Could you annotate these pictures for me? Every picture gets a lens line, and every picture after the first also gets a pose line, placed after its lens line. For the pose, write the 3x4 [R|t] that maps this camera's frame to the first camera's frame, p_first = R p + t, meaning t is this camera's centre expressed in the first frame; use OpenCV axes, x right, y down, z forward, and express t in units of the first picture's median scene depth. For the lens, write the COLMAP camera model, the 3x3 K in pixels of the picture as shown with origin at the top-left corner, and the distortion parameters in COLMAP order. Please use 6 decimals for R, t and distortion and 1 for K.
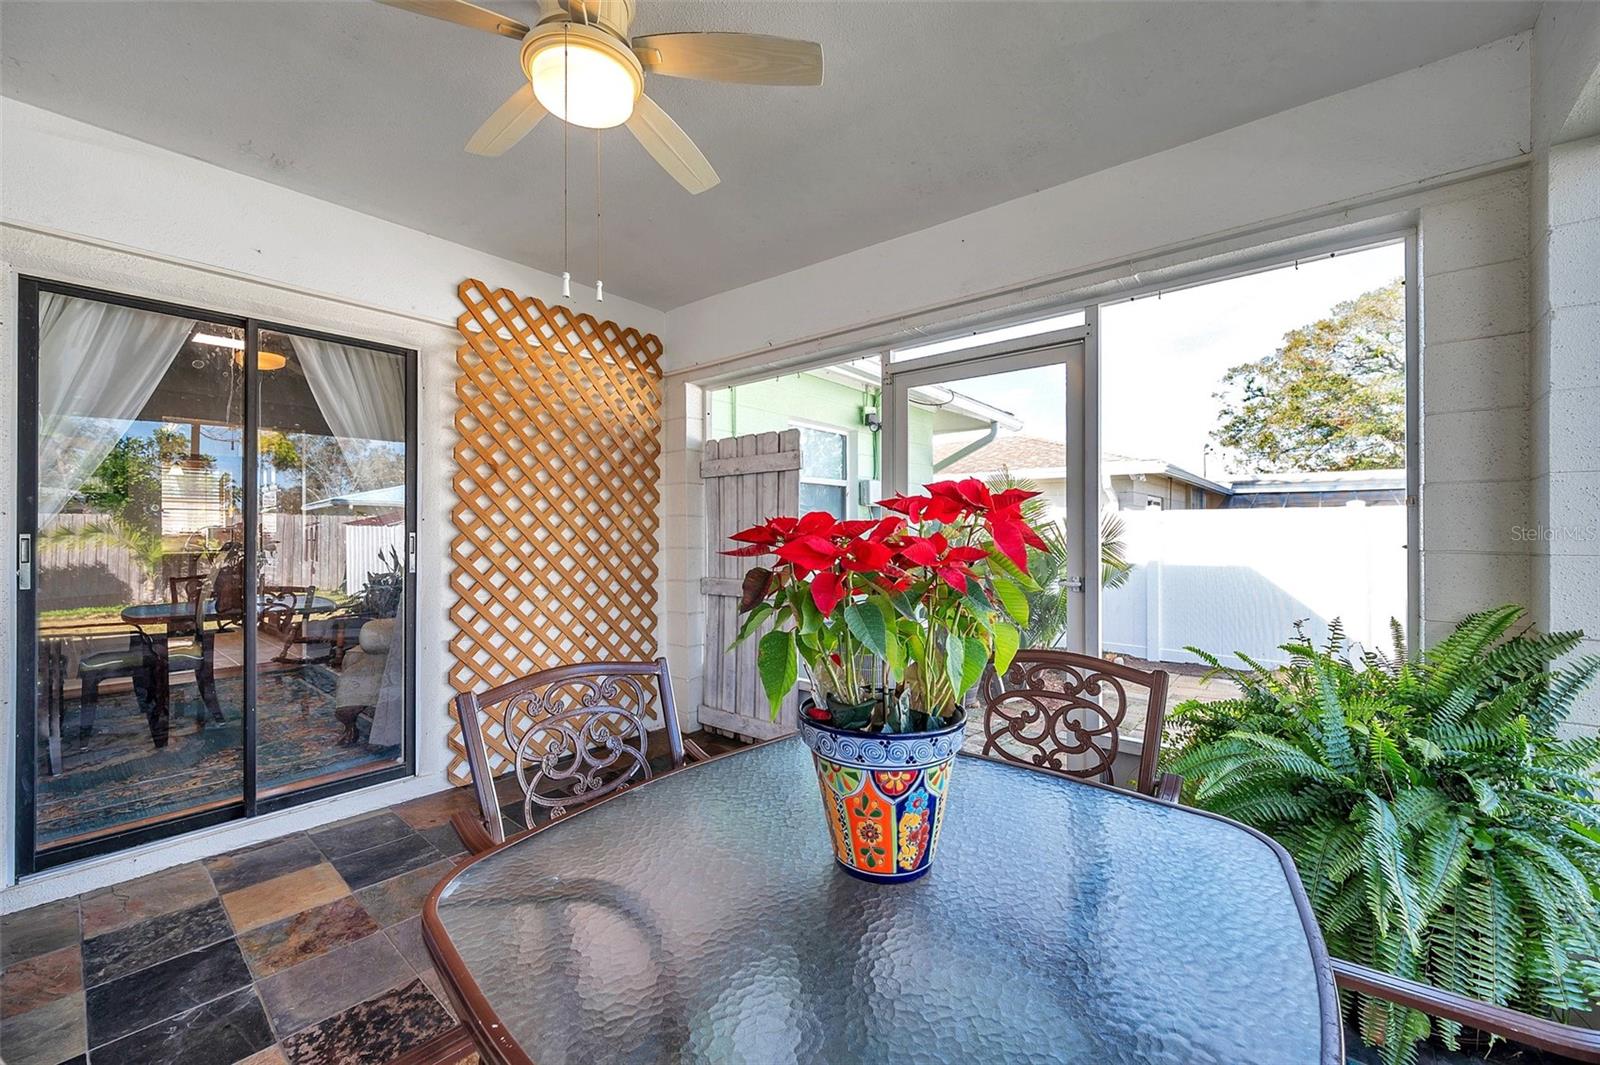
lens RADIAL K [[631.1, 0, 792.2], [0, 631.1, 531.1], [0, 0, 1]] dist [-0.002262, -0.000627]
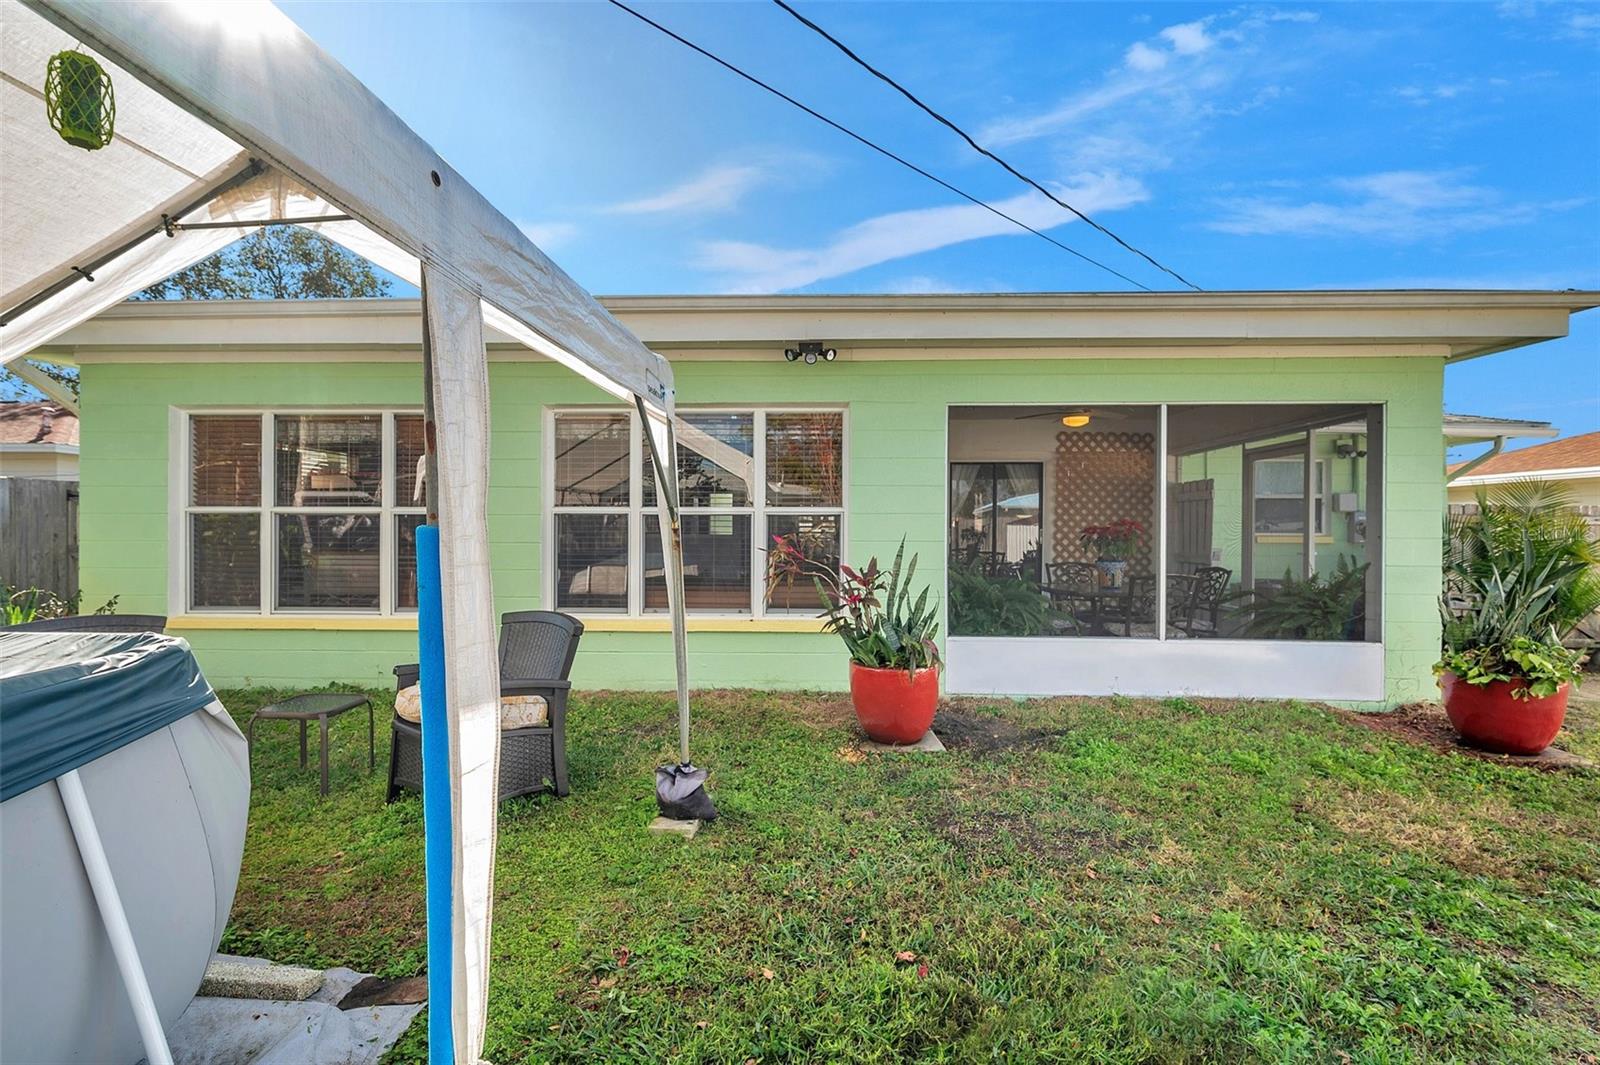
lens RADIAL K [[722.8, 0, 790.8], [0, 722.8, 532.1], [0, 0, 1]] dist [-0.031620, -0.000390]
pose [[0.630500, 0.008191, -0.776146, 1.052857], [-0.006379, 0.999965, 0.005371, 0.005088], [0.776163, 0.001565, 0.630531, -1.676859]]
